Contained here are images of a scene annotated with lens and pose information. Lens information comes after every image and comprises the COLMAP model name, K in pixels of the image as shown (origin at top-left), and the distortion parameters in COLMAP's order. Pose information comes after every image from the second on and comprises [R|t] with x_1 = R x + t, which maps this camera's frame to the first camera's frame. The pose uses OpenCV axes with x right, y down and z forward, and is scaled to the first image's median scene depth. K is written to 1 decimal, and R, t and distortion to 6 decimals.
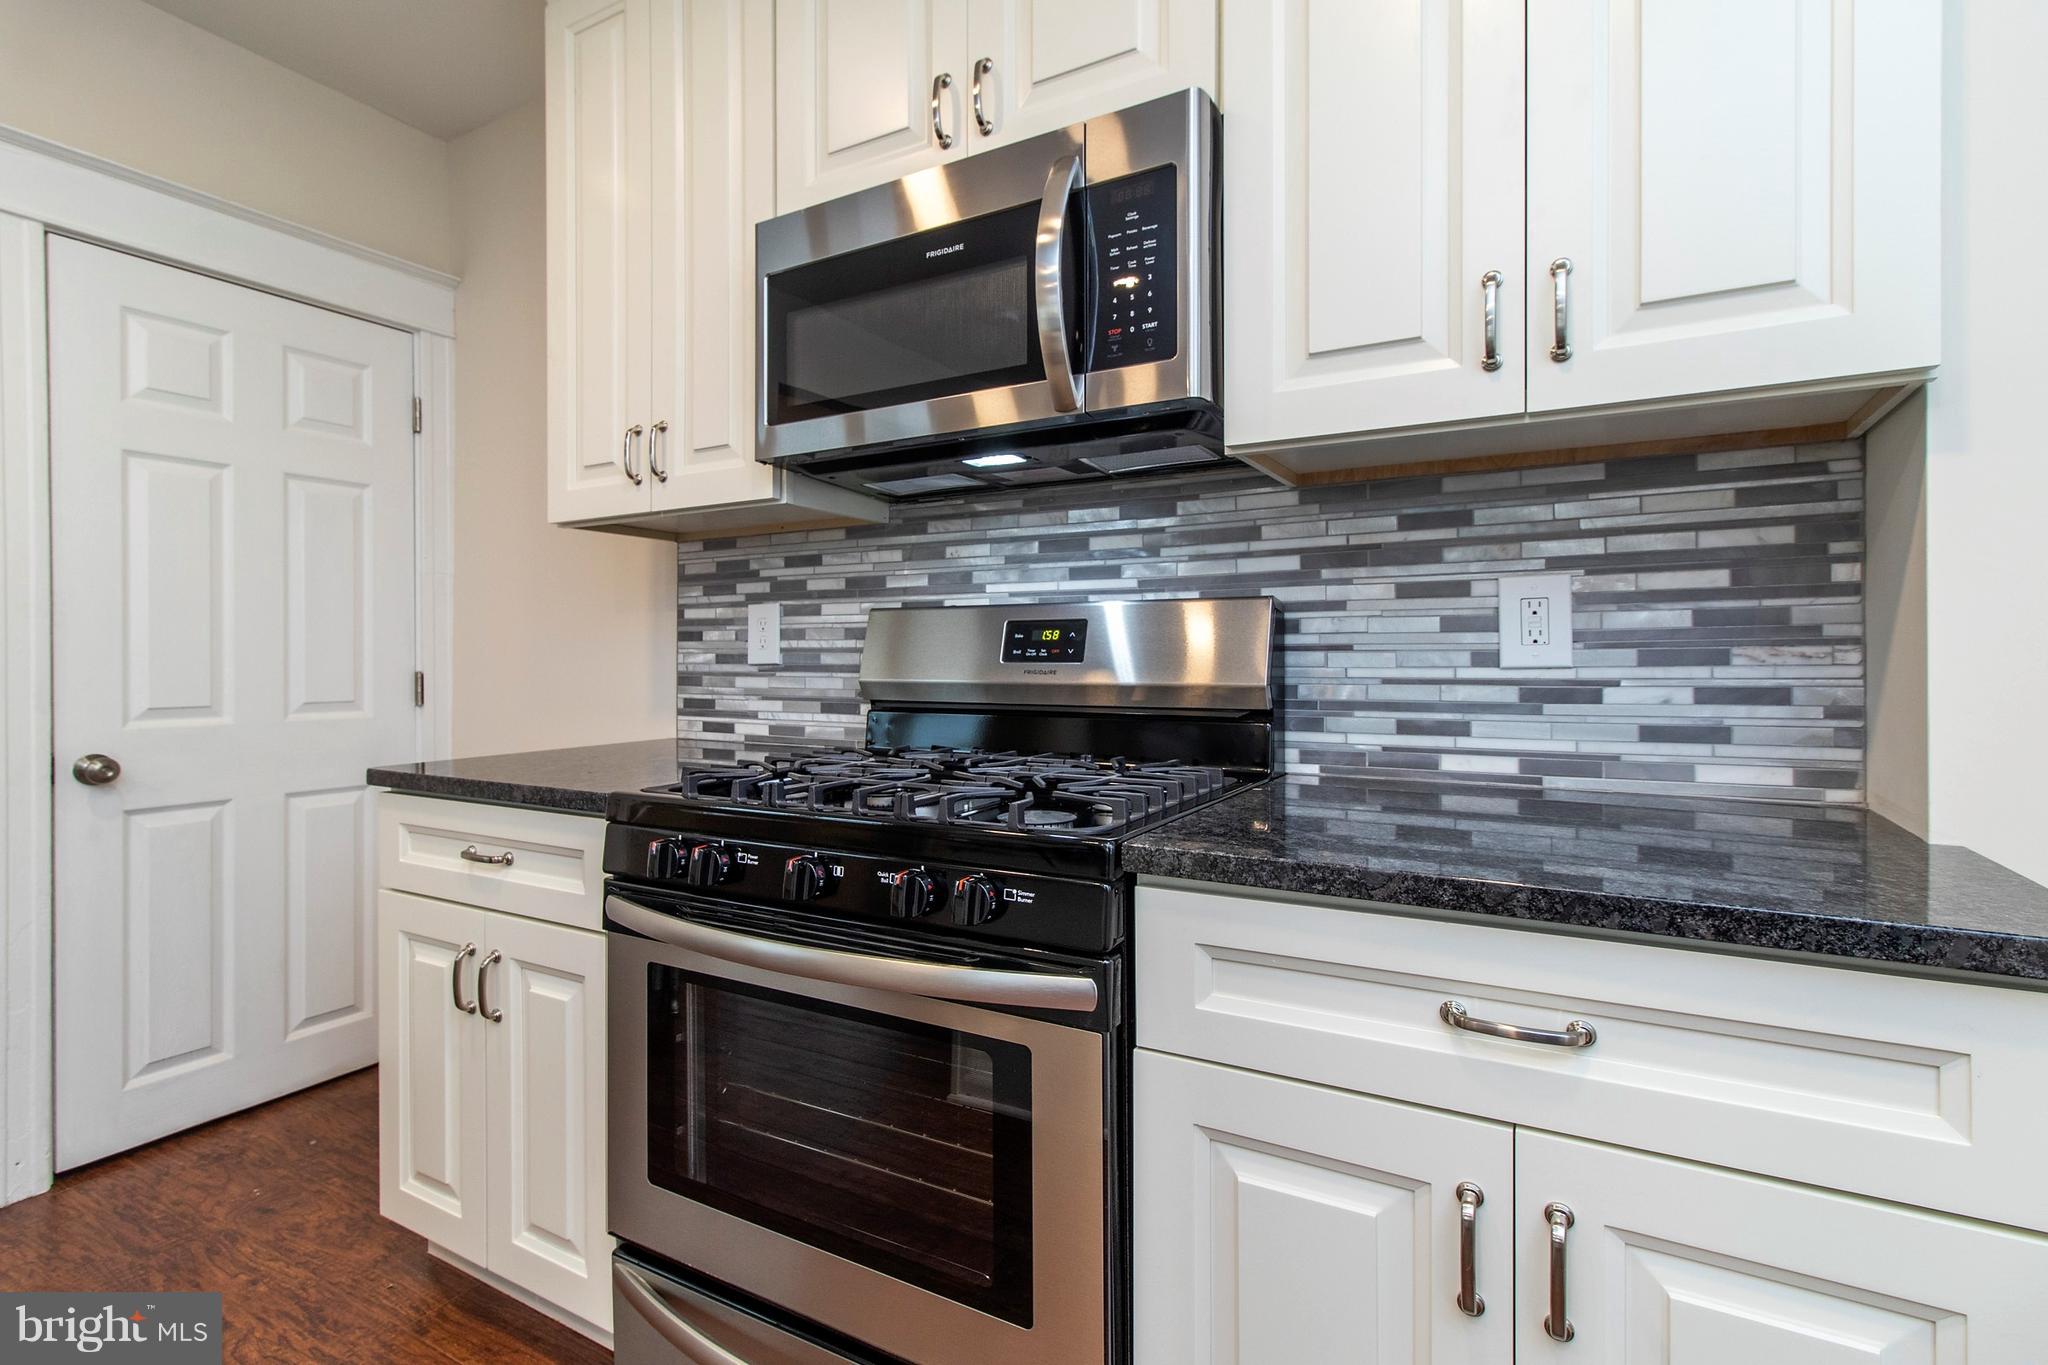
lens RADIAL K [[1044.6, 0, 1025.2], [0, 1044.6, 660.3], [0, 0, 1]] dist [-0.006834, 0.000966]
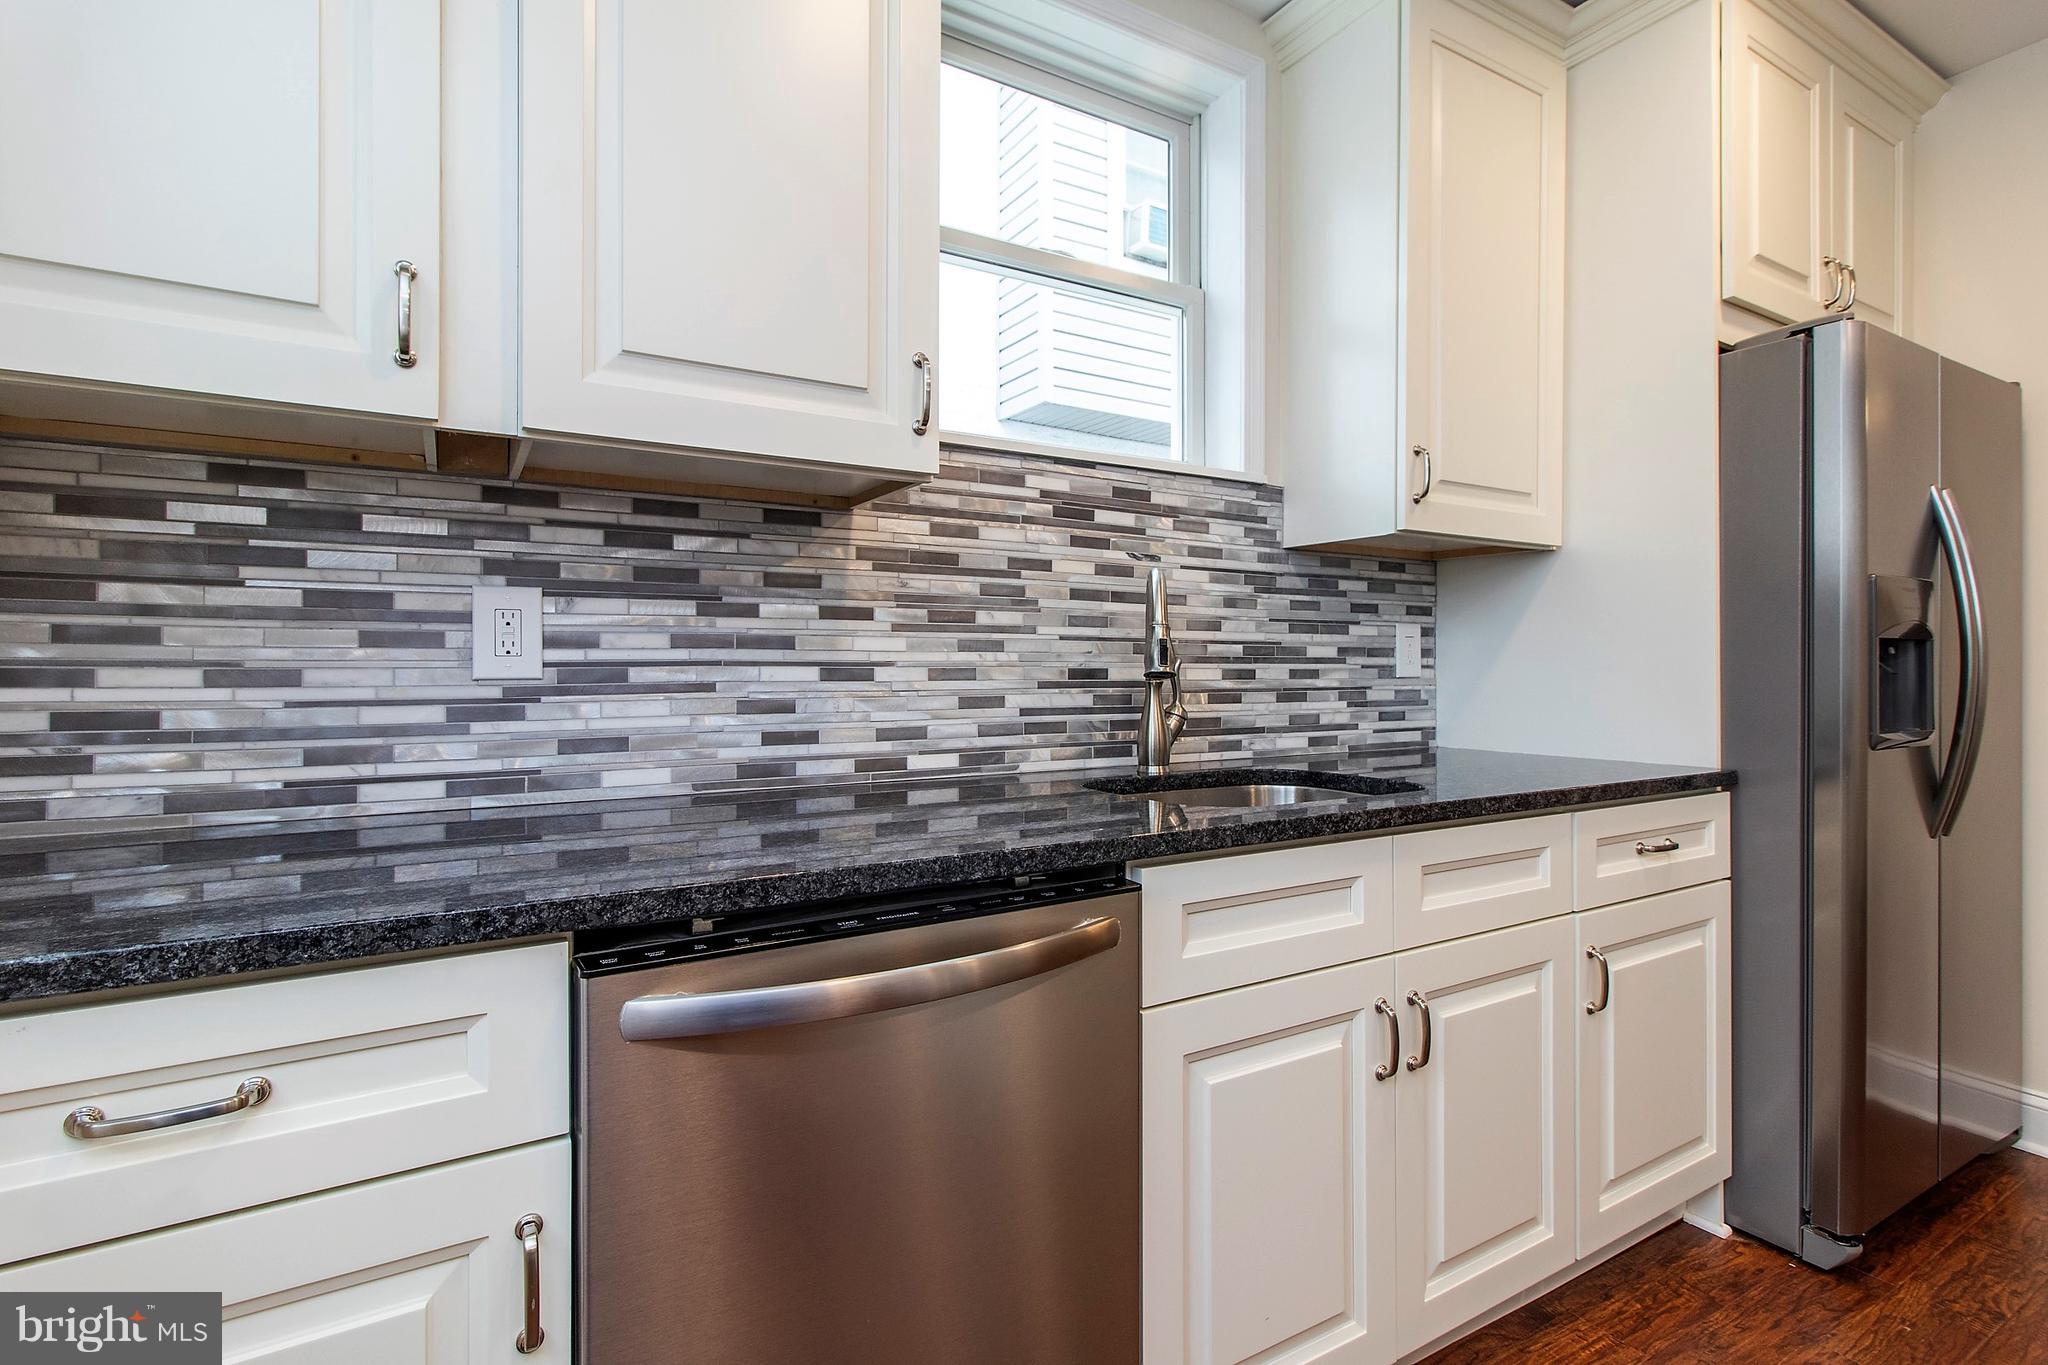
lens RADIAL K [[1044.6, 0, 1027.7], [0, 1044.6, 679.4], [0, 0, 1]] dist [-0.006834, 0.000966]
pose [[0.412992, -0.004988, 0.910721, -0.178540], [0.005482, 0.999981, 0.002991, 0.000197], [-0.910718, 0.003758, 0.413011, 0.115693]]
